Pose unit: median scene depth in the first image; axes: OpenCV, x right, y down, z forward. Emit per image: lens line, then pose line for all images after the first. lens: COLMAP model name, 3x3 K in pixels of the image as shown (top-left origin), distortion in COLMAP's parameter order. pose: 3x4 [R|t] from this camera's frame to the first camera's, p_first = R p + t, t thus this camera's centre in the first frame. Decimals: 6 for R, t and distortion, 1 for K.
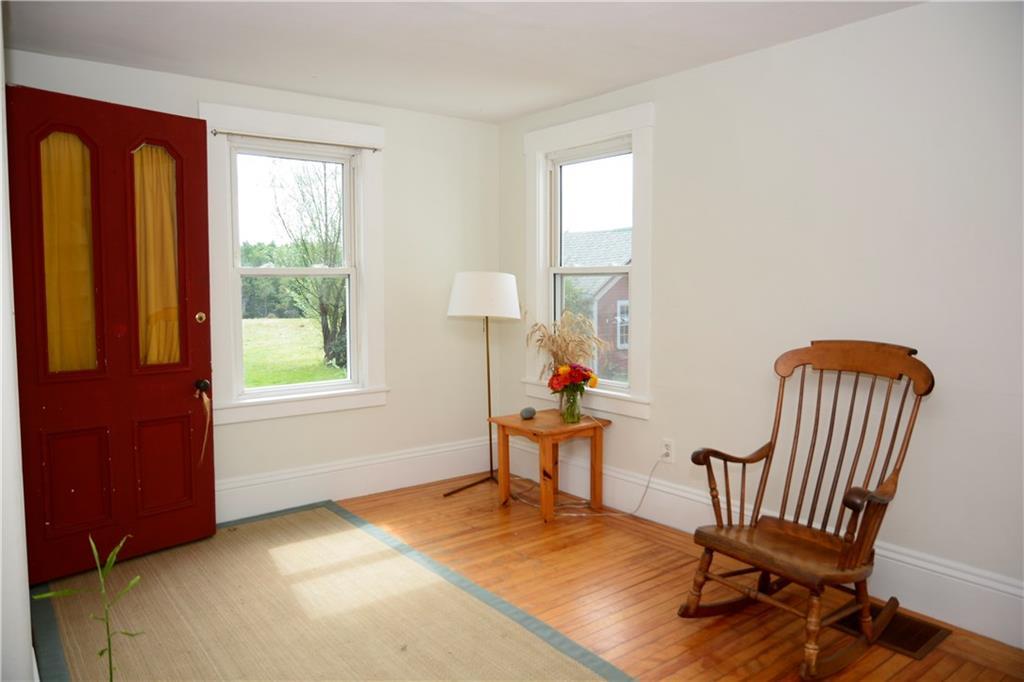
lens RADIAL K [[712.8, 0, 512.0], [0, 712.8, 341.0], [0, 0, 1]] dist [0.027279, -0.000182]
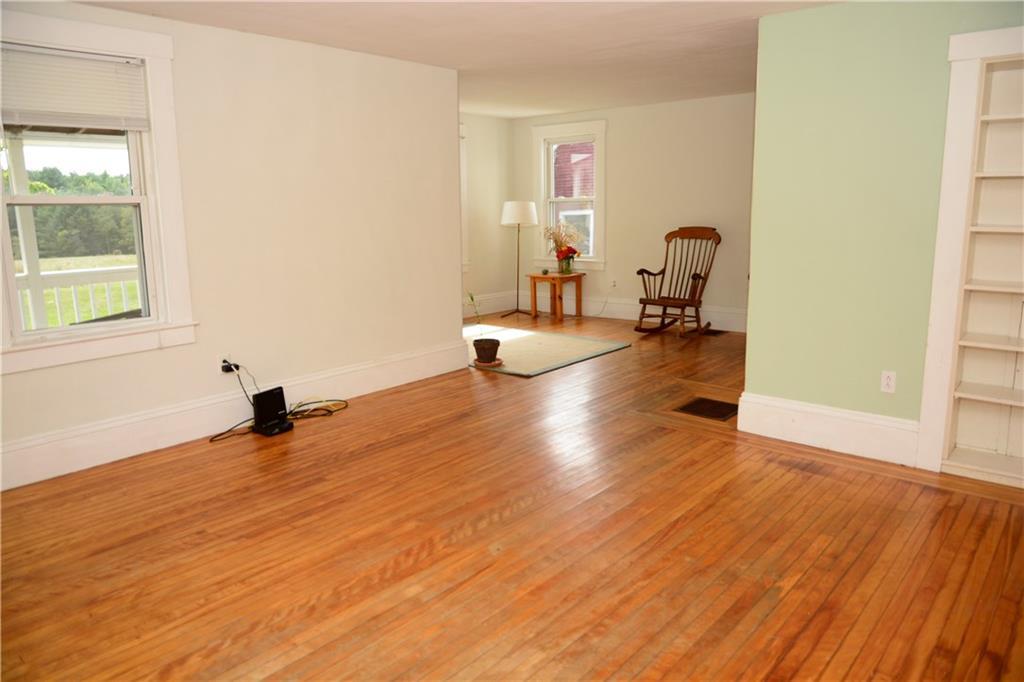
lens RADIAL K [[716.6, 0, 512.0], [0, 716.6, 341.0], [0, 0, 1]] dist [0.001993, 0.000013]
pose [[0.979220, -0.054302, 0.195395, -0.488748], [0.034854, 0.994211, 0.101631, 0.089383], [-0.199783, -0.092709, 0.975444, -1.004277]]
